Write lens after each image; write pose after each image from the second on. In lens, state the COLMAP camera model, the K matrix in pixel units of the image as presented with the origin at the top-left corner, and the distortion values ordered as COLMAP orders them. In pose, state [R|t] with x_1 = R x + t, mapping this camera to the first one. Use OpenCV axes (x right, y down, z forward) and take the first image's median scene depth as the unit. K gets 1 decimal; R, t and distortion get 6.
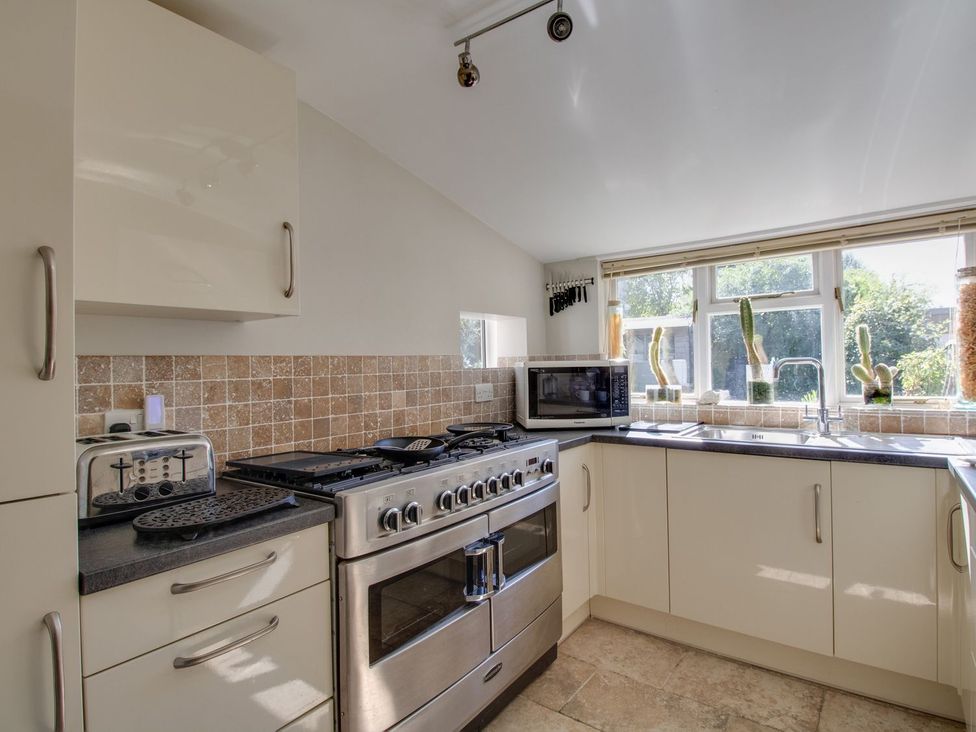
lens RADIAL K [[539.6, 0, 486.6], [0, 539.6, 361.0], [0, 0, 1]] dist [0.004008, -0.017792]
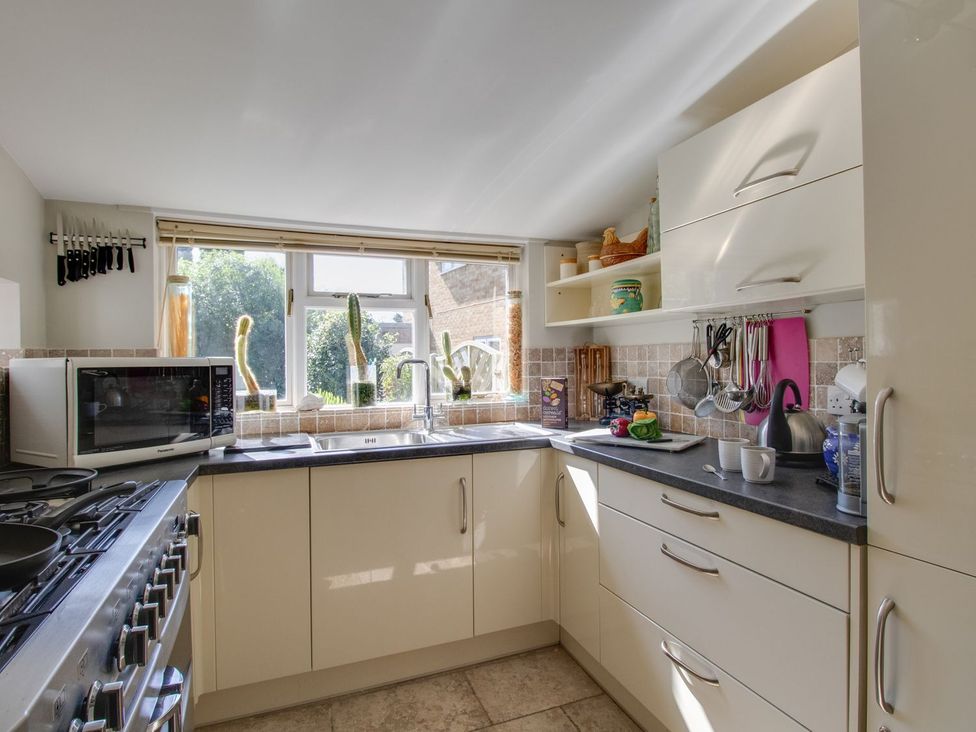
lens RADIAL K [[539.6, 0, 486.6], [0, 539.6, 361.0], [0, 0, 1]] dist [0.004008, -0.017792]
pose [[0.493430, 0.014833, 0.869659, -0.213097], [-0.006563, 0.999890, -0.013330, 0.010131], [-0.869761, 0.000870, 0.493473, 0.327200]]
